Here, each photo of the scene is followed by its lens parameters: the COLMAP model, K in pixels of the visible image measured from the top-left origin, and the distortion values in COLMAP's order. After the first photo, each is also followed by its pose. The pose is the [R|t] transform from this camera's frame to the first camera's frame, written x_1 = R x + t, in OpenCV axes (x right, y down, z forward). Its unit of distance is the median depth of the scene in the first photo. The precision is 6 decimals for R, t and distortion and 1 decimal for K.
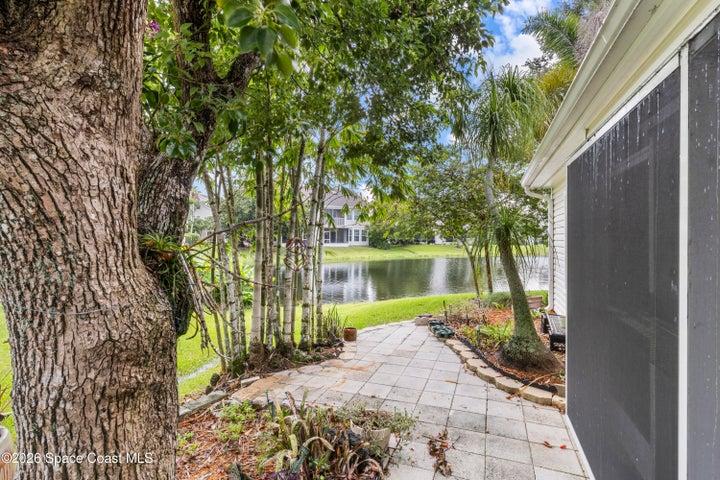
lens RADIAL K [[352.1, 0, 360.0], [0, 352.1, 240.0], [0, 0, 1]] dist [0.016378, -0.000071]
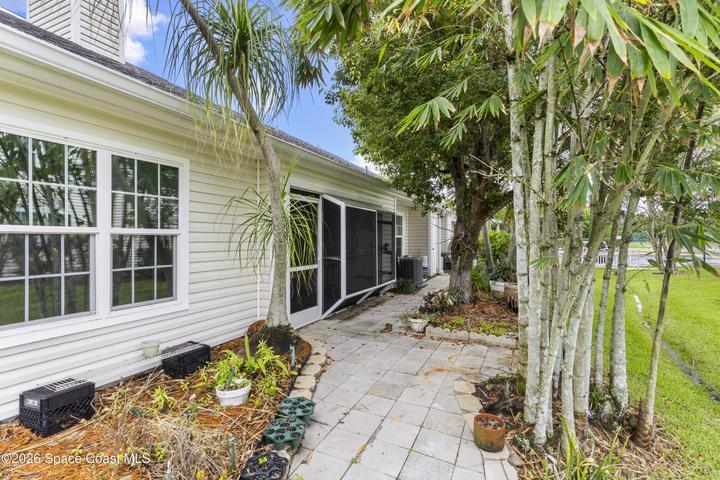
lens RADIAL K [[352.1, 0, 360.0], [0, 352.1, 240.0], [0, 0, 1]] dist [0.016378, -0.000071]
pose [[-0.997743, -0.011244, 0.066193, 0.157441], [-0.010976, 0.999930, 0.004409, 0.018442], [-0.066238, 0.003673, -0.997797, 2.002332]]
